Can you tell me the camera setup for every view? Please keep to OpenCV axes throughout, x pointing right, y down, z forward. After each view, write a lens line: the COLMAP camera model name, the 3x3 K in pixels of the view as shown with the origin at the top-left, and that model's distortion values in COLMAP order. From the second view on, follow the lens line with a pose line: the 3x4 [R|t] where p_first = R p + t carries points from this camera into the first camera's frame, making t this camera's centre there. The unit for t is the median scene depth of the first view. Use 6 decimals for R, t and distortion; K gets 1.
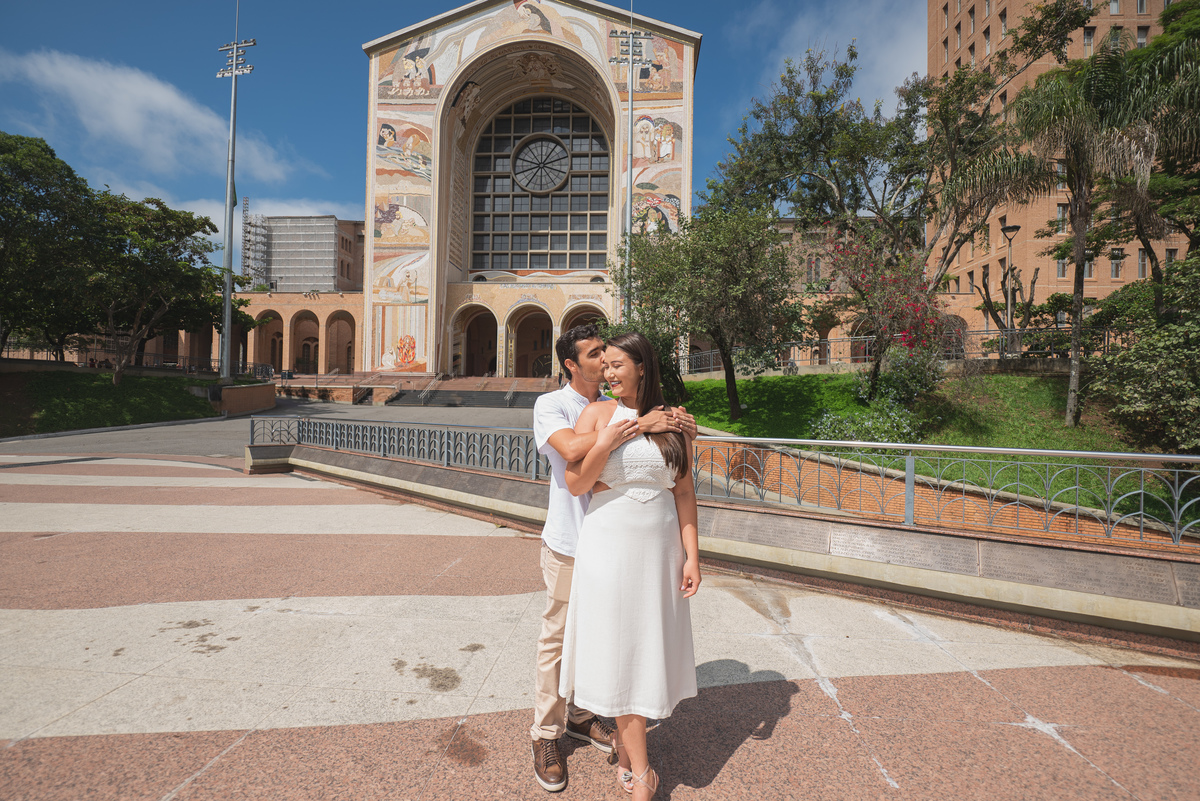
lens RADIAL K [[504.4, 0, 601.9], [0, 504.4, 406.5], [0, 0, 1]] dist [-0.012988, 0.000544]
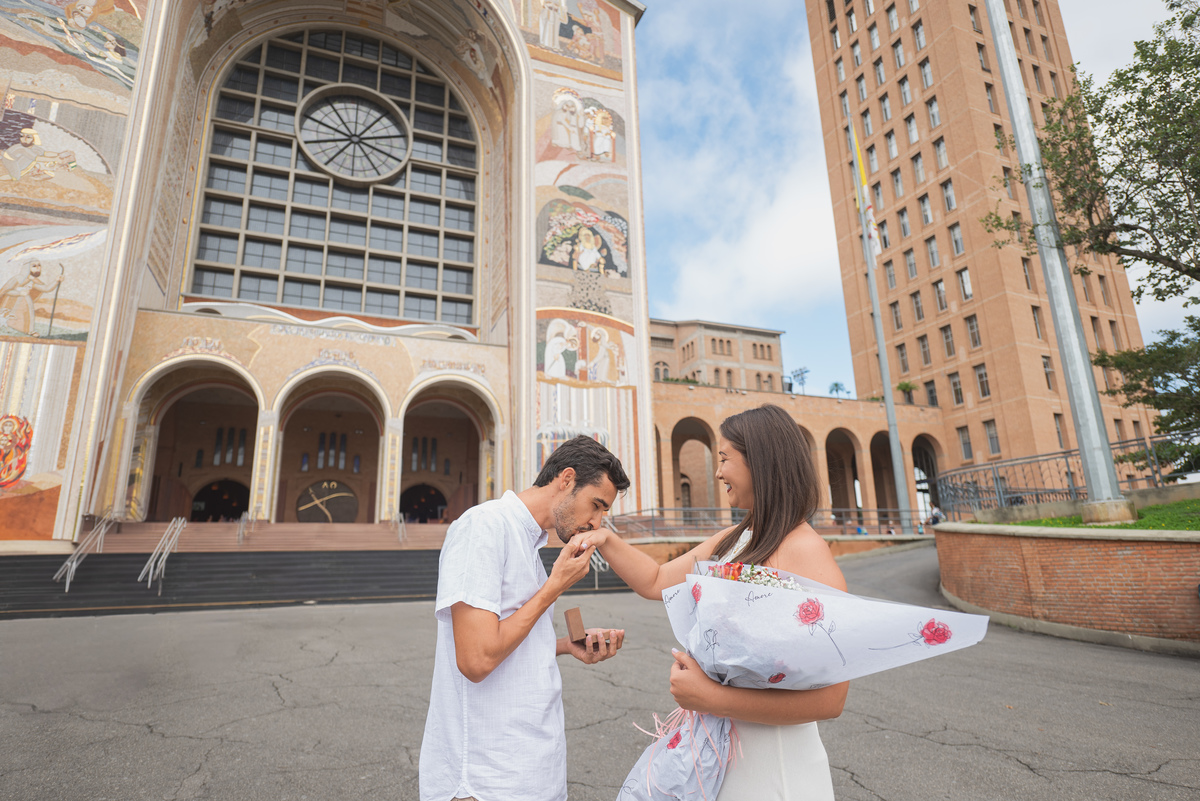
lens RADIAL K [[656.2, 0, 603.8], [0, 656.2, 405.3], [0, 0, 1]] dist [-0.007132, -0.000471]
pose [[0.896686, 0.064934, 0.437878, -0.196545], [0.044833, 0.970775, -0.235767, -0.010239], [-0.440390, 0.231040, 0.867569, 0.362703]]
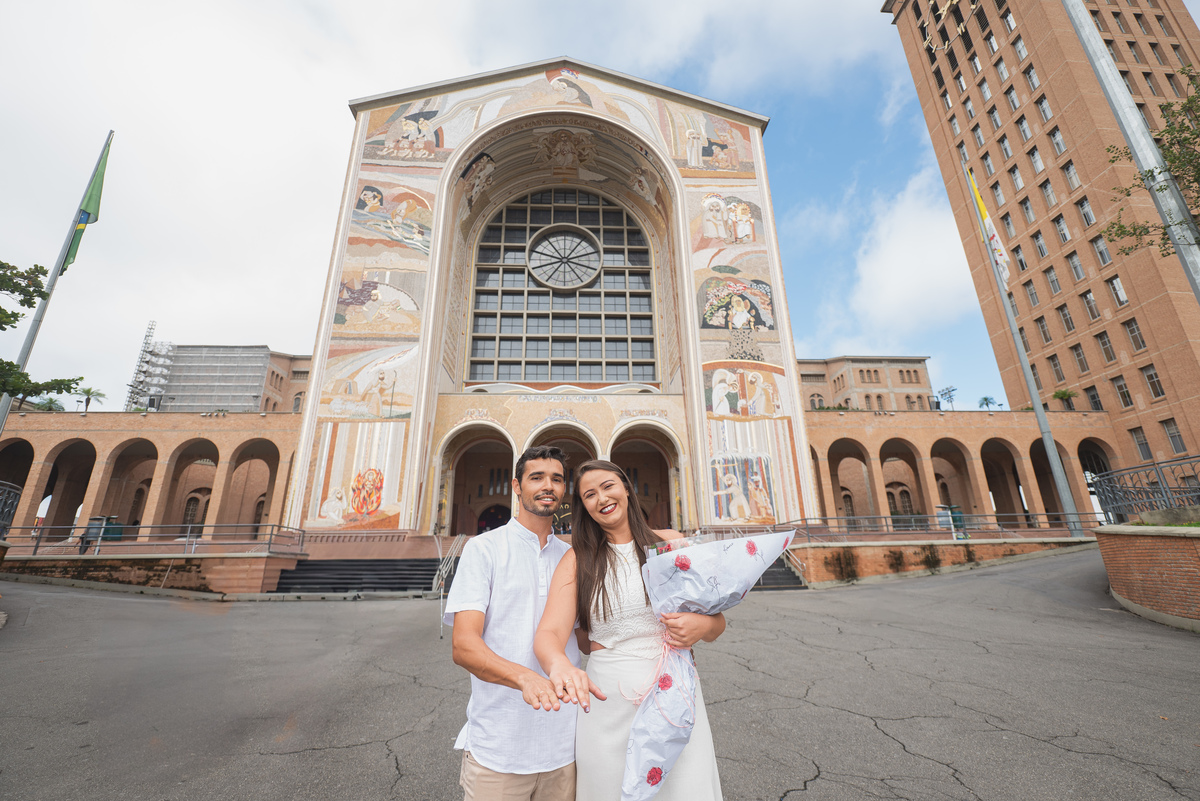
lens RADIAL K [[506.7, 0, 605.8], [0, 506.7, 404.8], [0, 0, 1]] dist [-0.008645, -0.000960]
pose [[0.990761, 0.004934, 0.135527, -0.186826], [0.038362, 0.948325, -0.314972, -0.010202], [-0.130078, 0.317262, 0.939375, 0.359430]]
